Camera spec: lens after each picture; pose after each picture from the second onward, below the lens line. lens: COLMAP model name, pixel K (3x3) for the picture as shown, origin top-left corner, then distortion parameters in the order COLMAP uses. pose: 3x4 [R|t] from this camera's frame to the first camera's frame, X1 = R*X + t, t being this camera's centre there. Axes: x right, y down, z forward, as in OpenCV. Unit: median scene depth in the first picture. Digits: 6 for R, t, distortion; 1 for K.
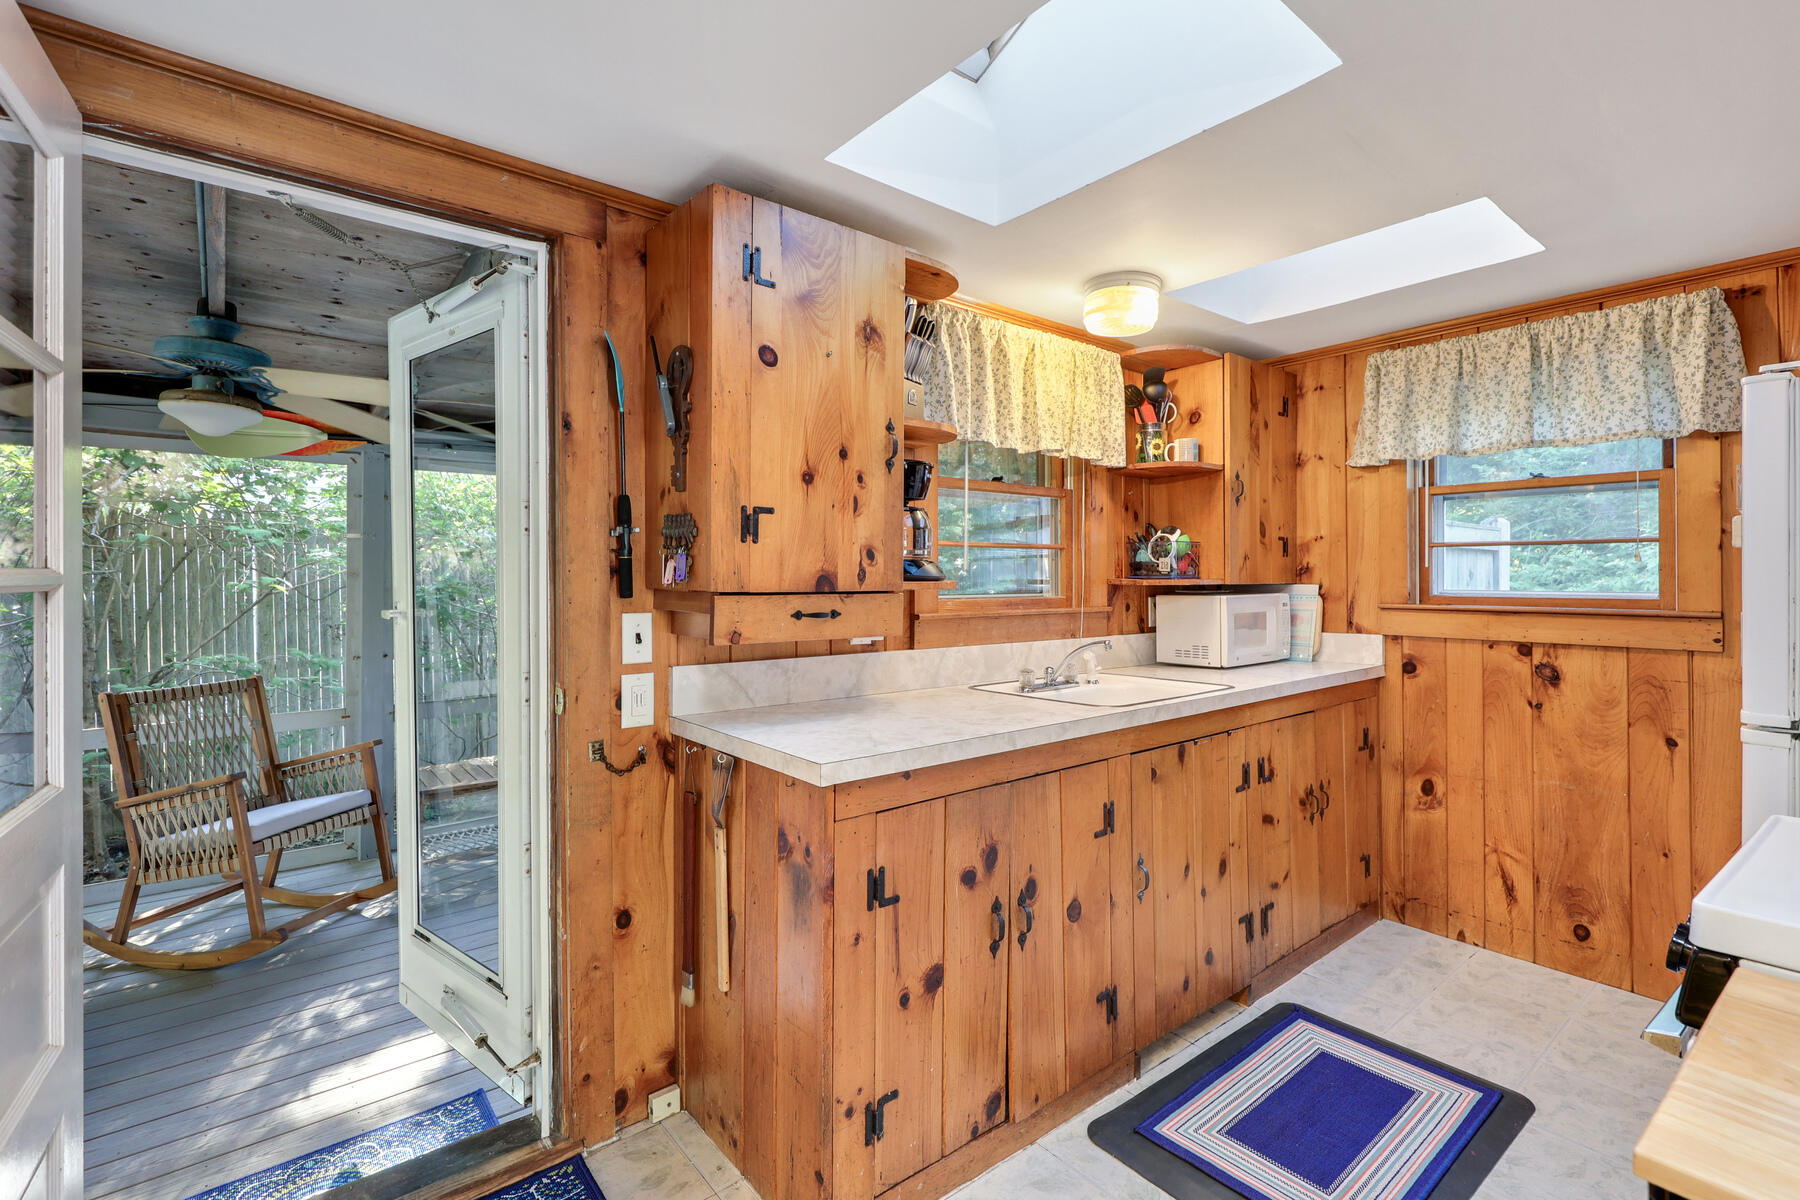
lens RADIAL K [[815.2, 0, 923.5], [0, 815.2, 580.0], [0, 0, 1]] dist [0.000381, -0.000274]
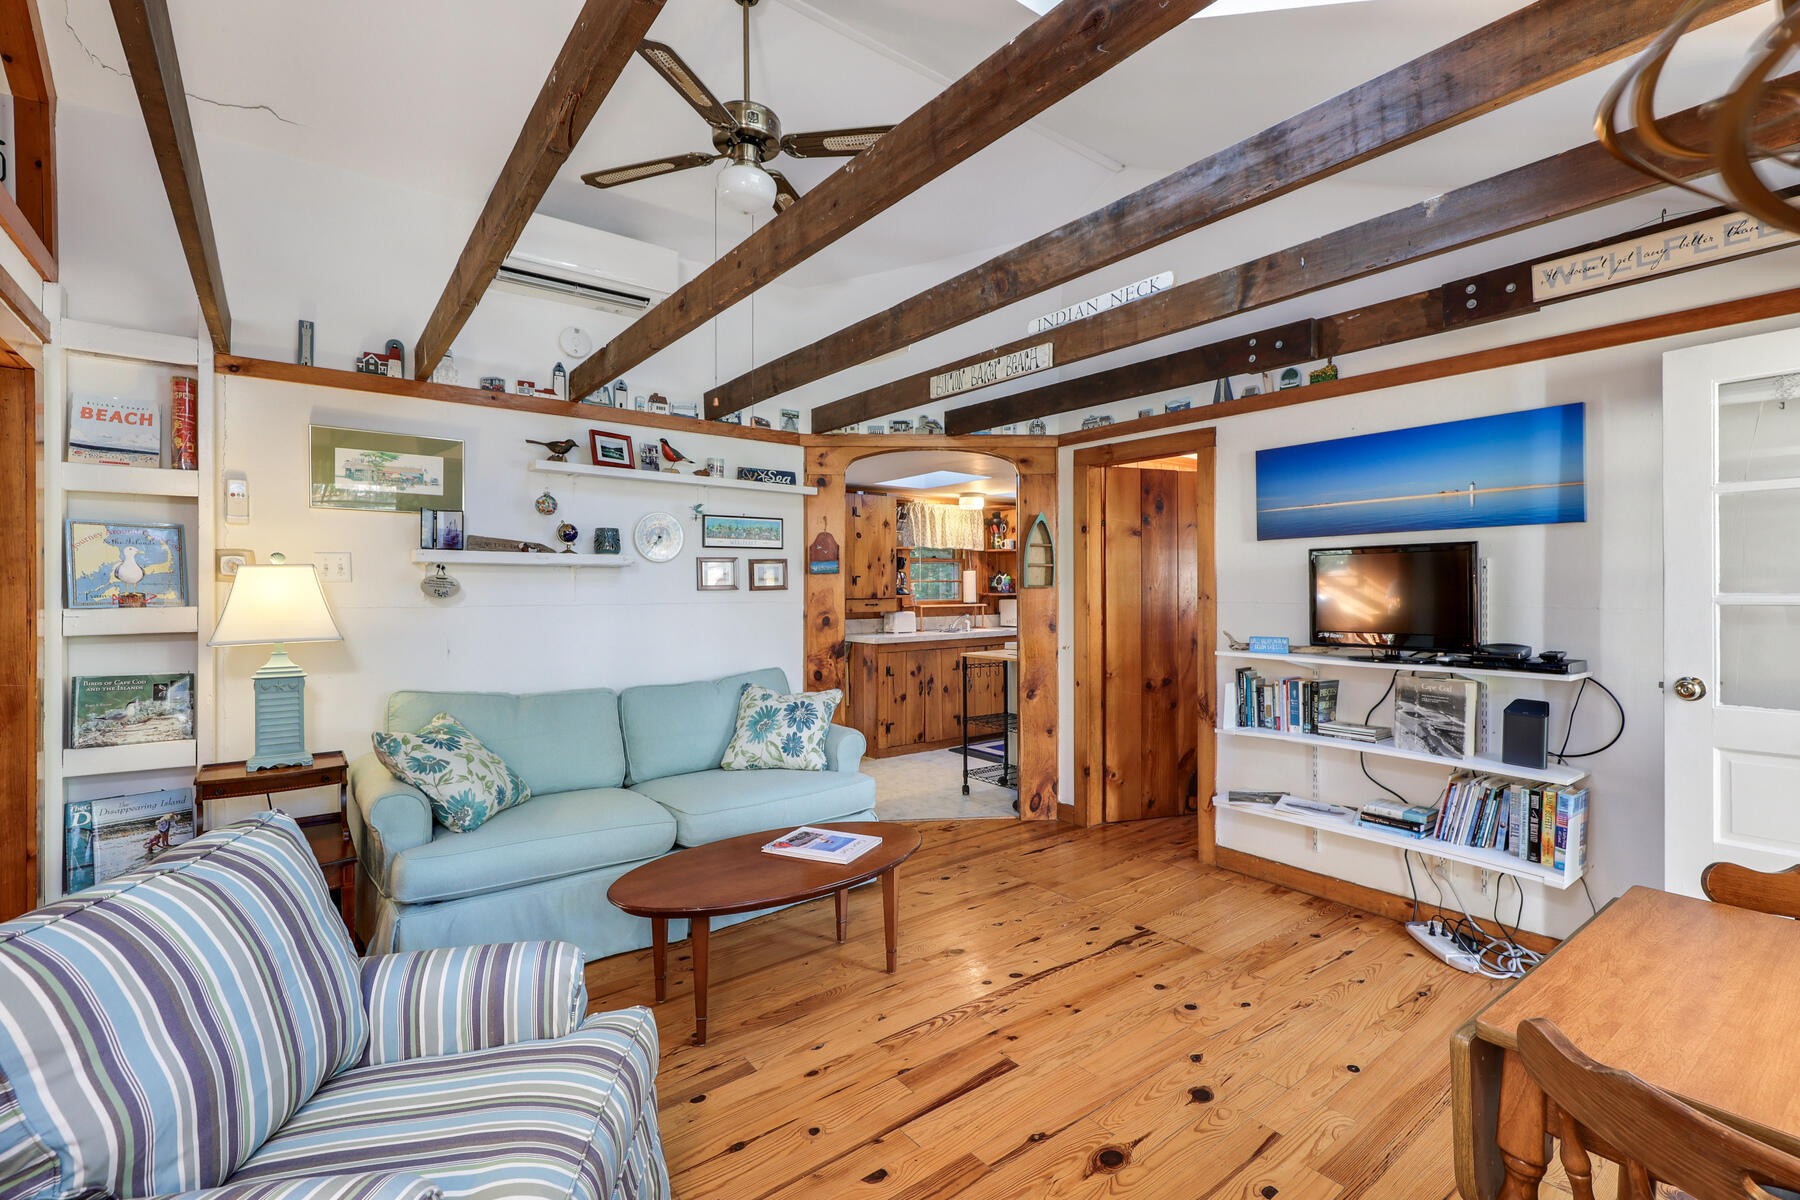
lens RADIAL K [[815.2, 0, 923.5], [0, 815.2, 580.0], [0, 0, 1]] dist [0.000381, -0.000274]
pose [[0.999642, -0.006695, -0.025920, 0.134564], [0.006376, 0.999903, -0.012386, -0.014125], [0.026000, 0.012217, 0.999587, -1.826178]]
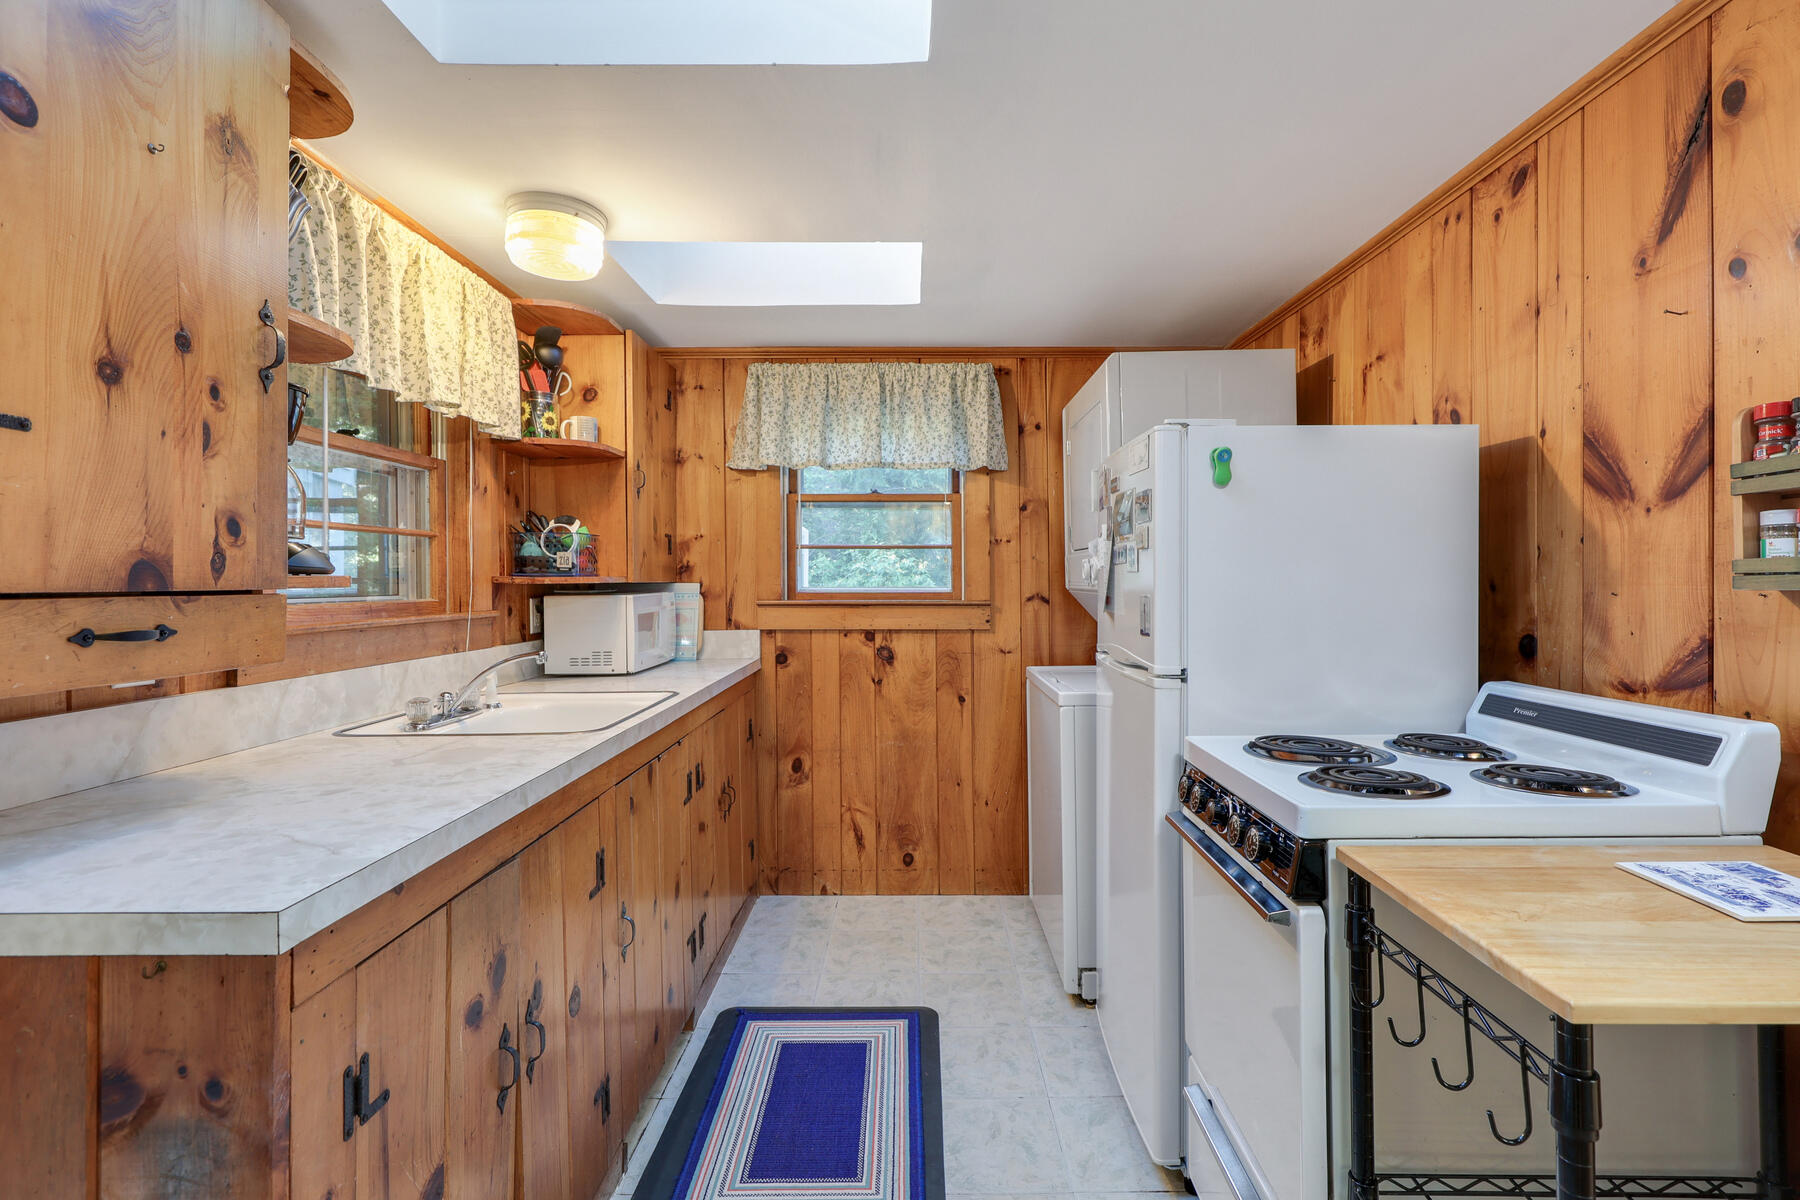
lens RADIAL K [[817.3, 0, 906.9], [0, 817.3, 588.0], [0, 0, 1]] dist [0.002278, 0.000100]
pose [[0.641698, -0.007668, 0.766919, -0.150910], [0.004194, 0.999970, 0.006488, 0.007671], [-0.766946, -0.000947, 0.641711, 0.192821]]
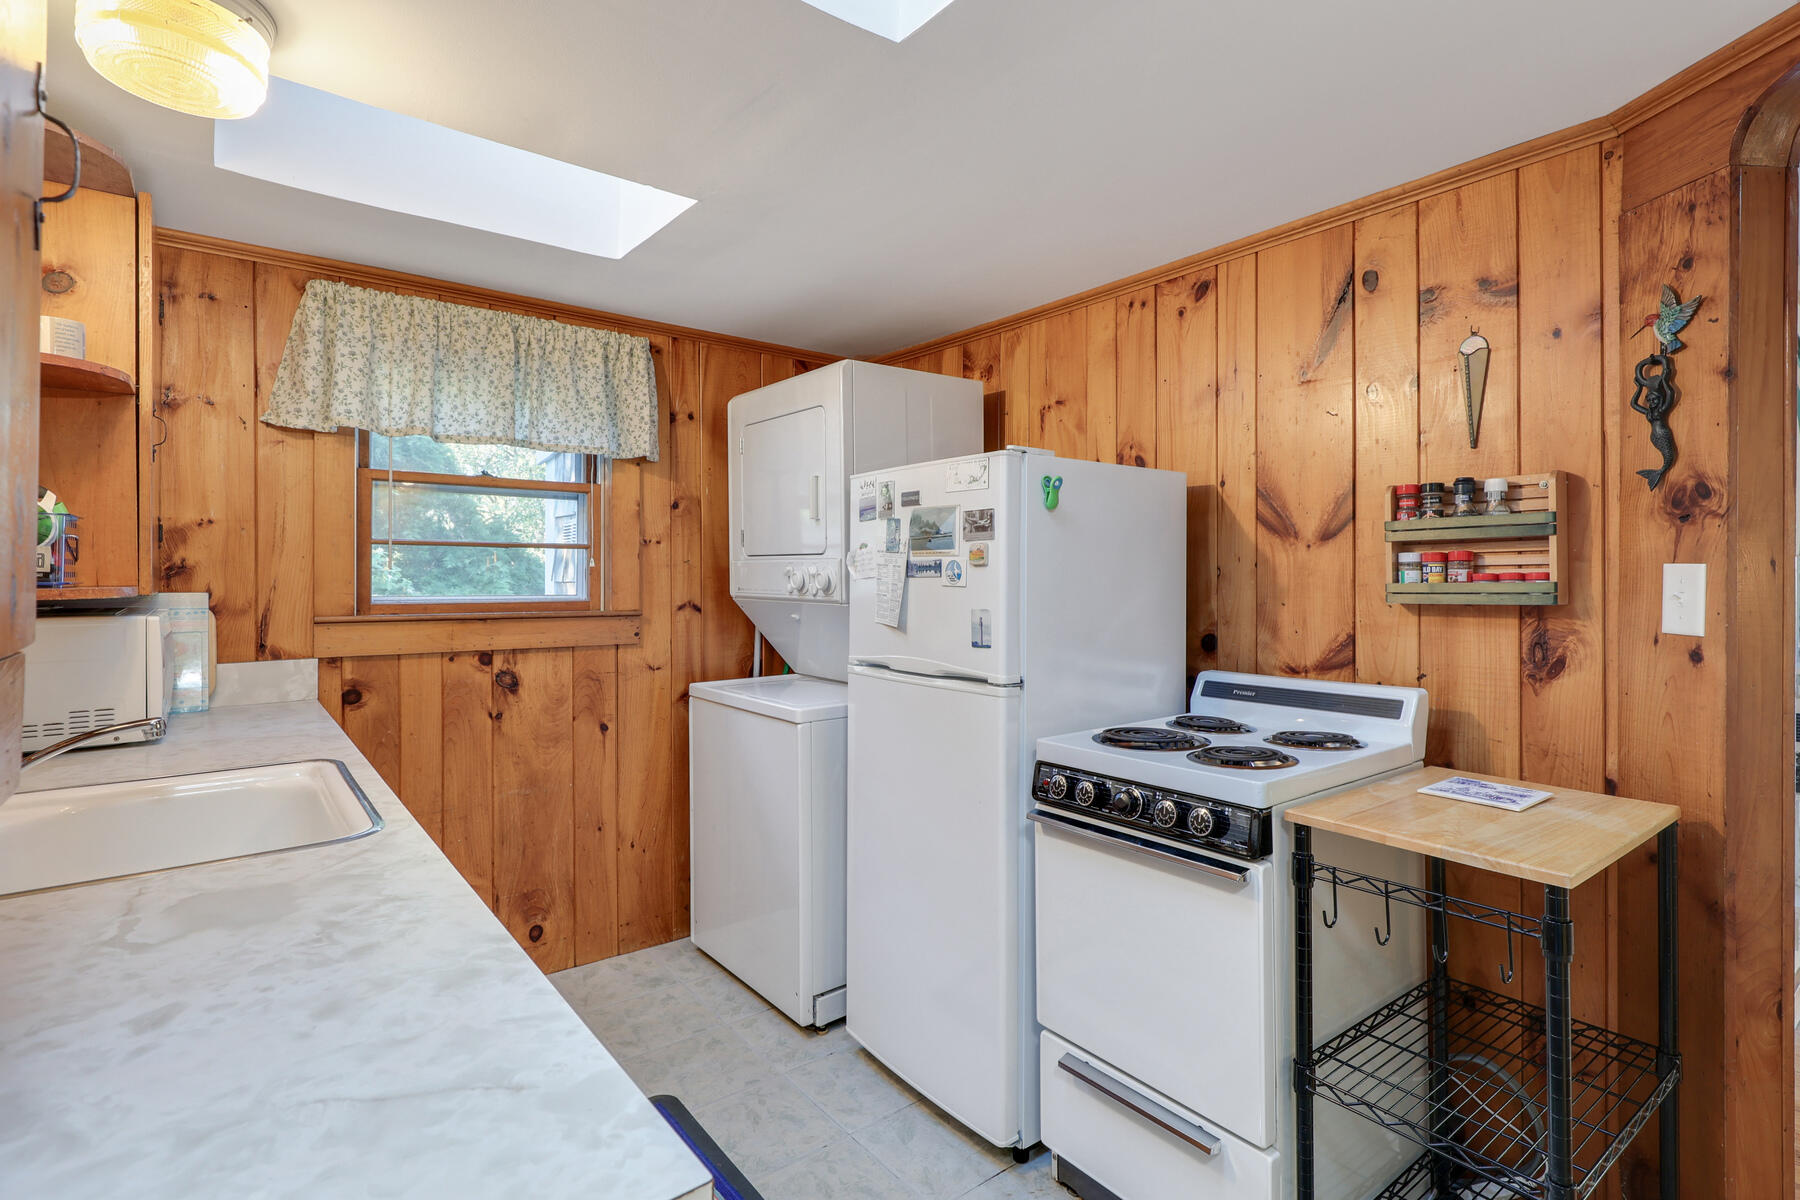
lens RADIAL K [[879.0, 0, 902.8], [0, 879.0, 578.2], [0, 0, 1]] dist [0.002908, 0.000299]
pose [[0.028940, -0.001776, 0.999580, -0.263297], [0.000635, 0.999998, 0.001759, -0.008410], [-0.999581, 0.000584, 0.028941, 0.504707]]
